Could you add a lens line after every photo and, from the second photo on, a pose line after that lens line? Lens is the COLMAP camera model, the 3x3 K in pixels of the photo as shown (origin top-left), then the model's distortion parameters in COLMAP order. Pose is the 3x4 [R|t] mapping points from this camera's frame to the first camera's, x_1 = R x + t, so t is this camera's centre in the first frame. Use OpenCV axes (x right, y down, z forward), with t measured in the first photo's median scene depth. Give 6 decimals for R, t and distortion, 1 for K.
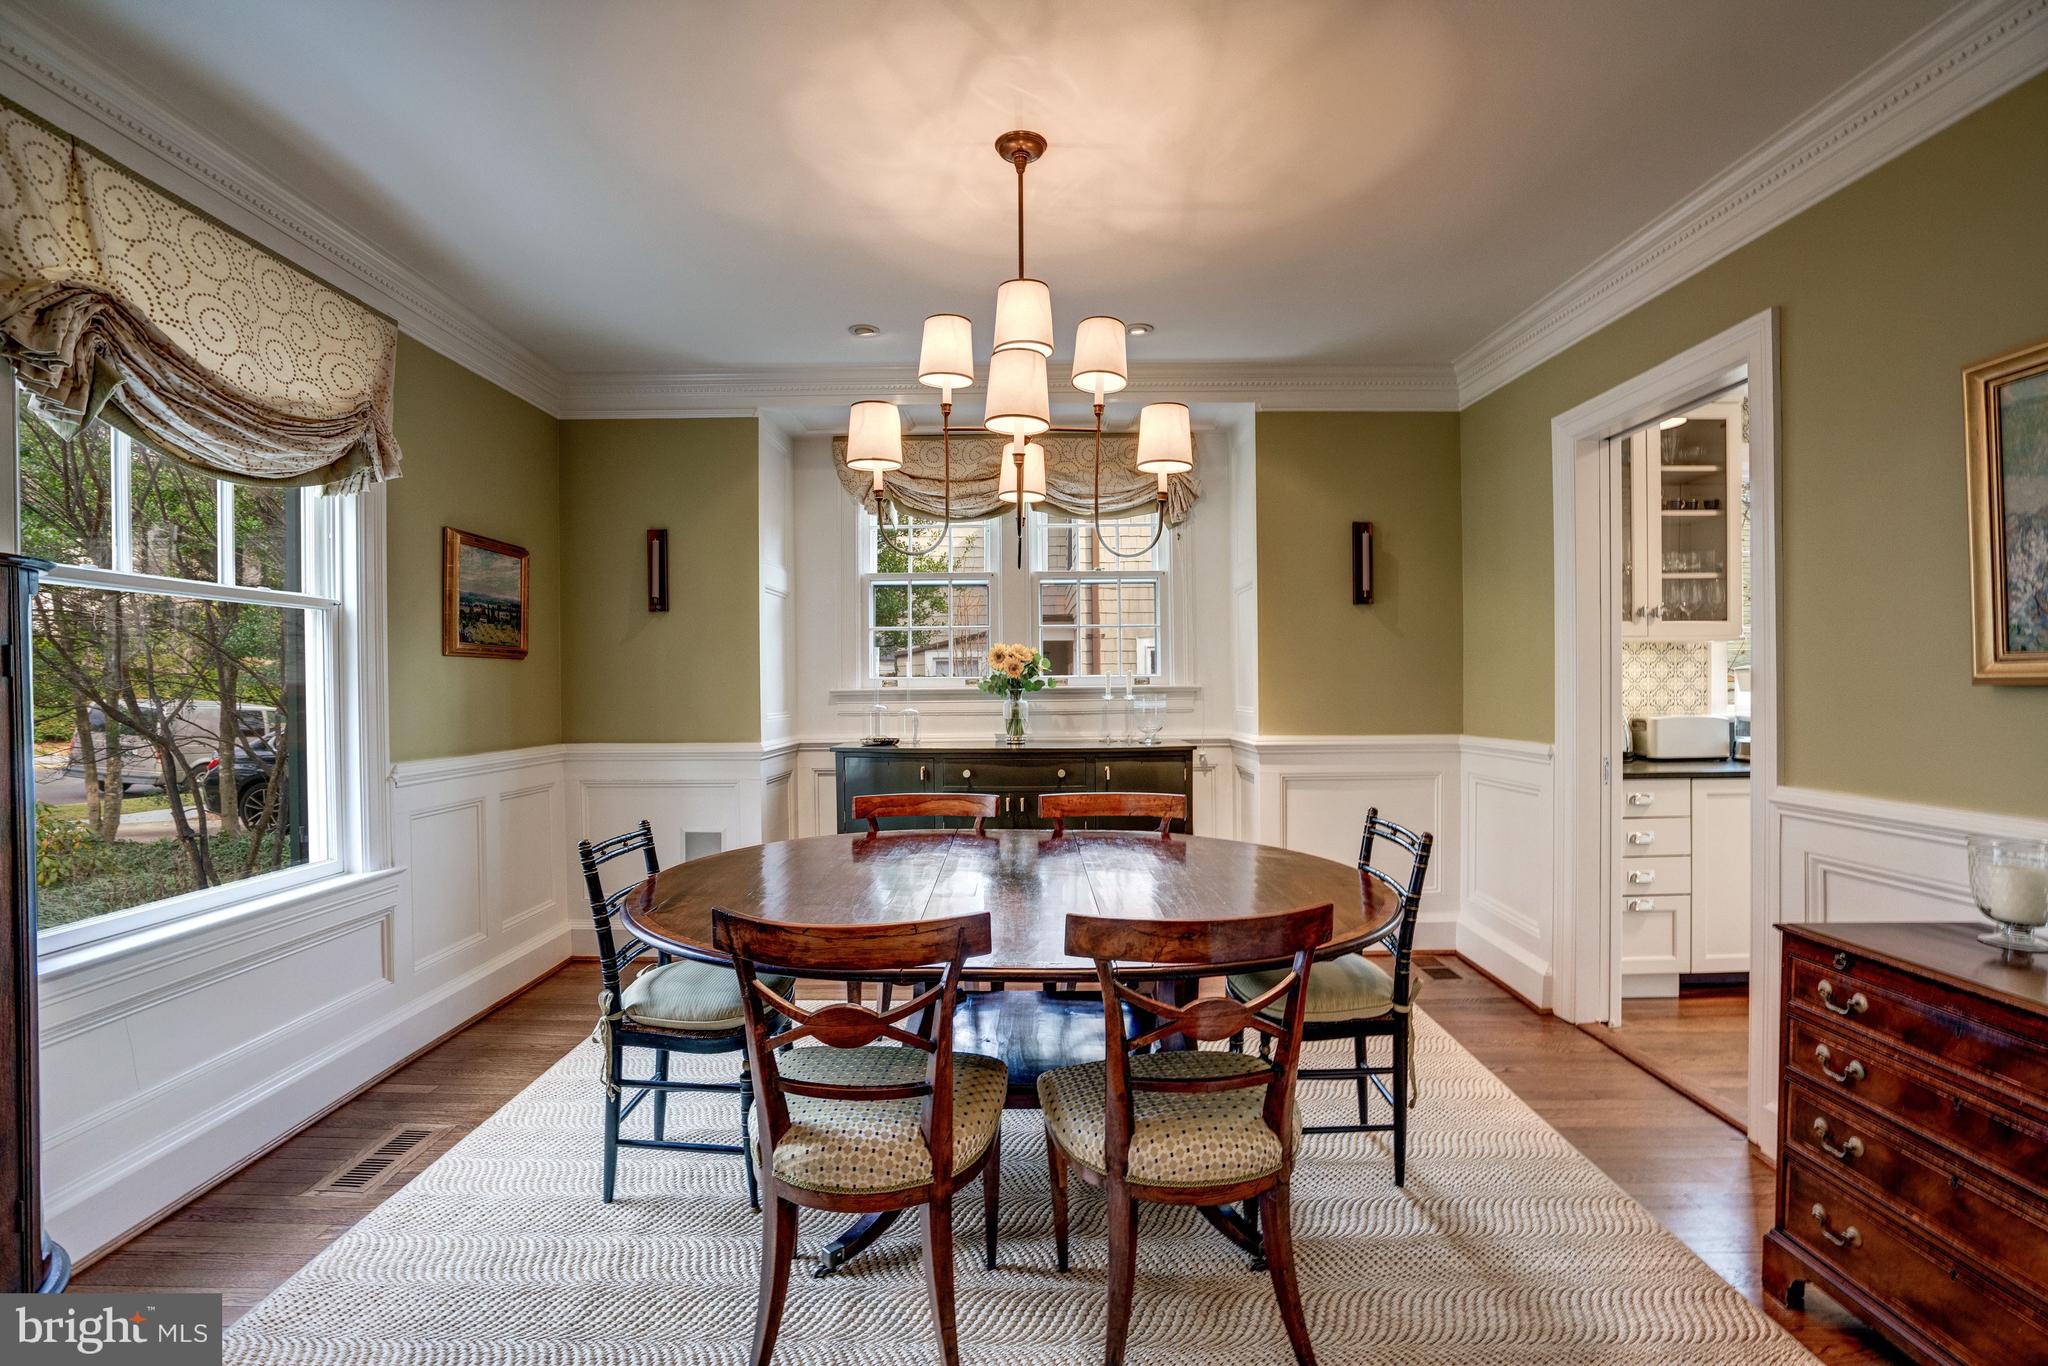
lens RADIAL K [[933.6, 0, 1029.3], [0, 933.6, 682.1], [0, 0, 1]] dist [-0.037210, 0.002330]
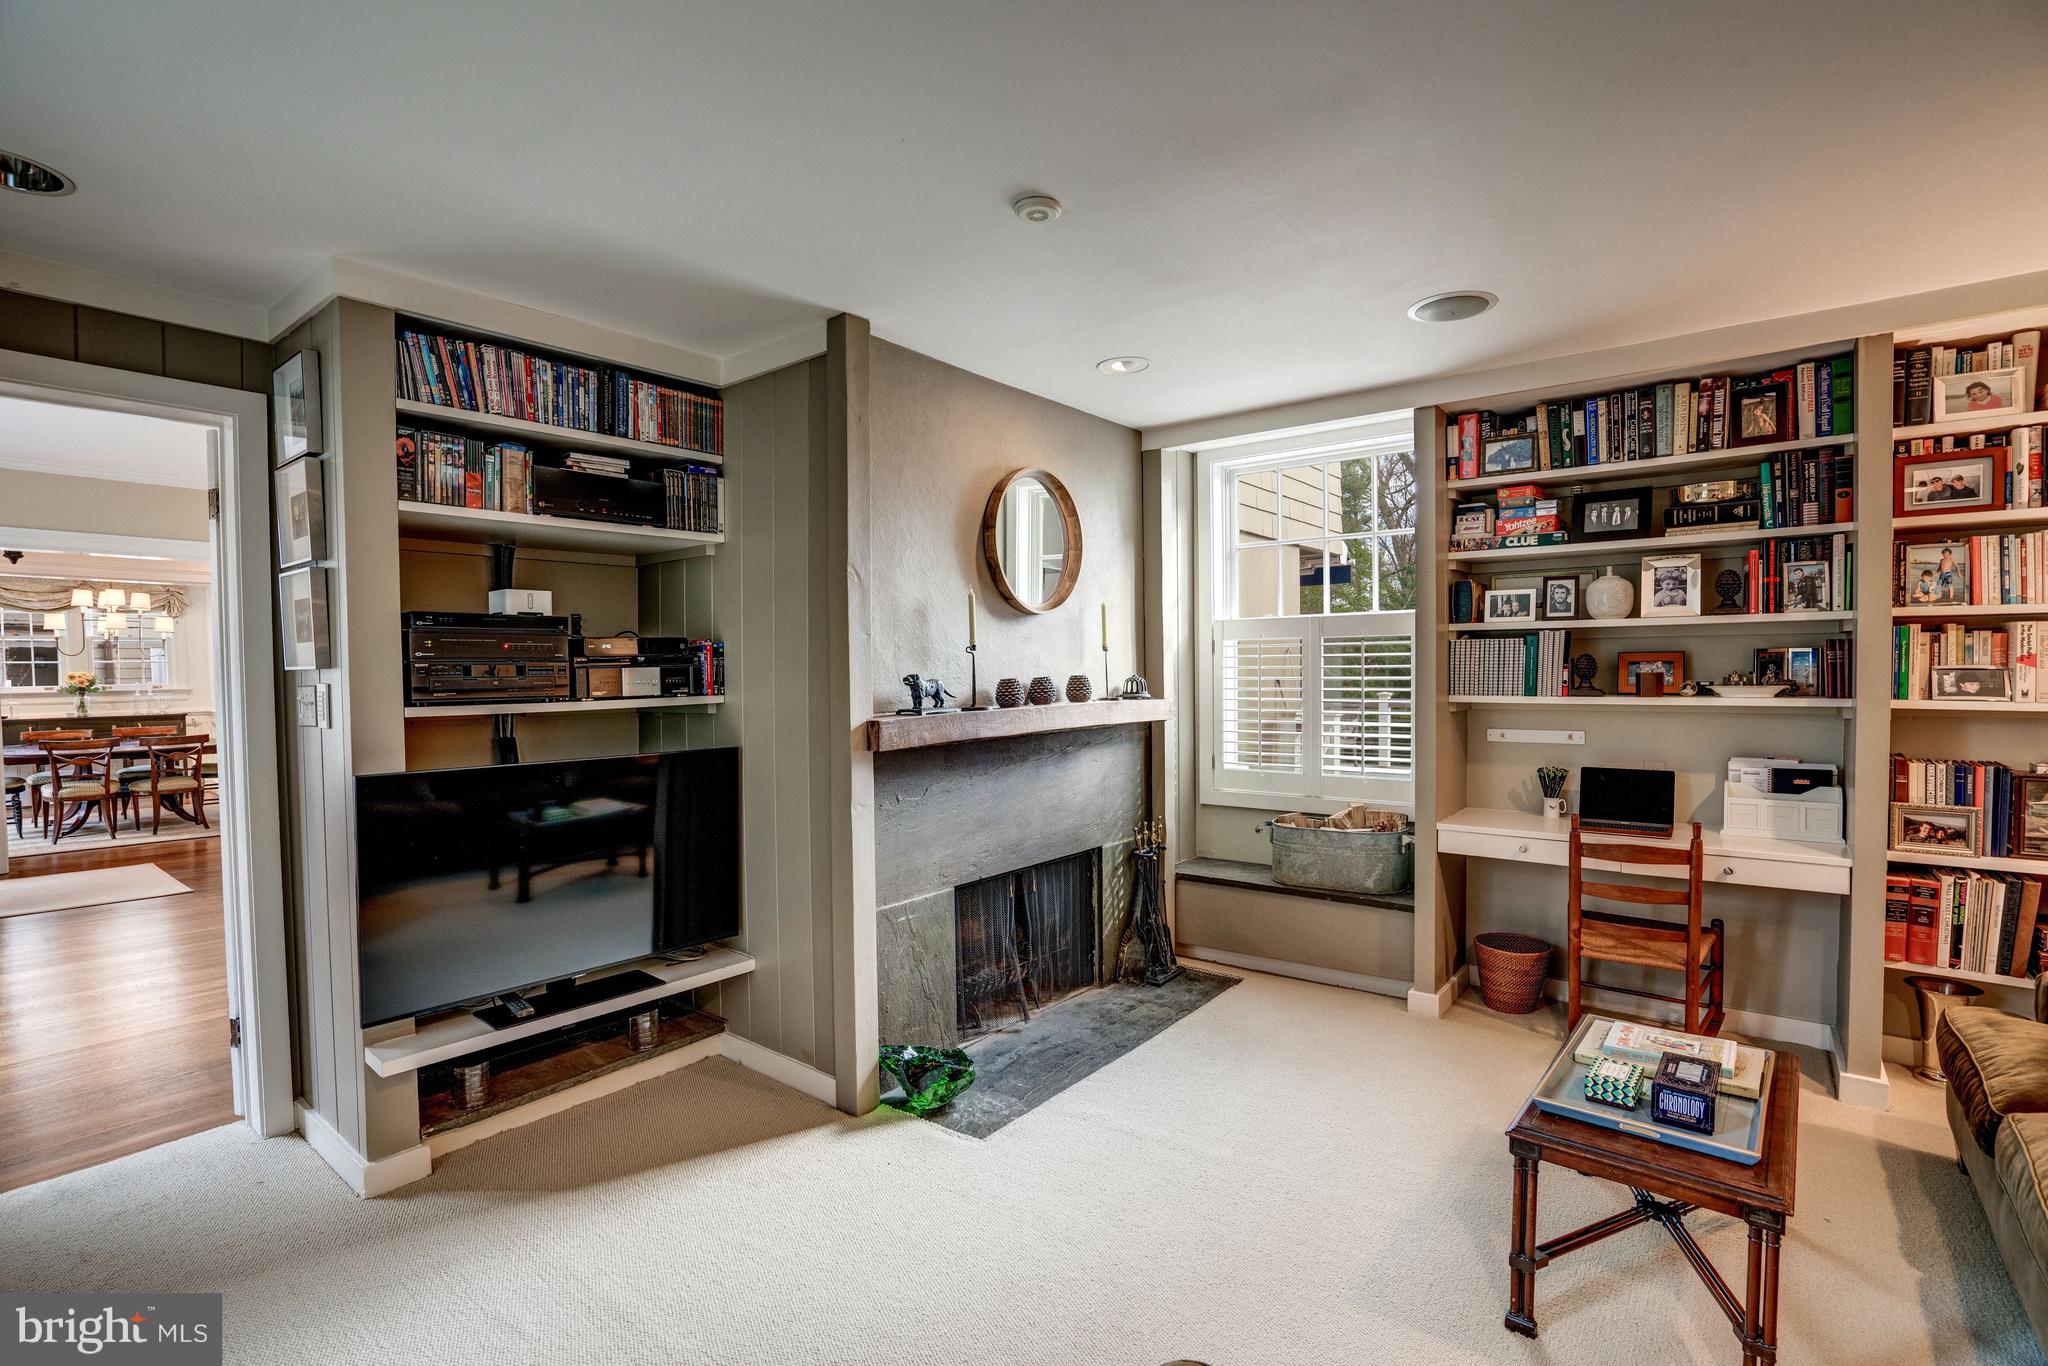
lens RADIAL K [[933.6, 0, 1027.2], [0, 933.6, 689.2], [0, 0, 1]] dist [-0.037210, 0.002330]
pose [[0.633561, -0.019907, 0.773437, -0.237402], [0.007217, 0.999778, 0.019821, -0.023517], [-0.773659, -0.006976, 0.633564, -2.028188]]
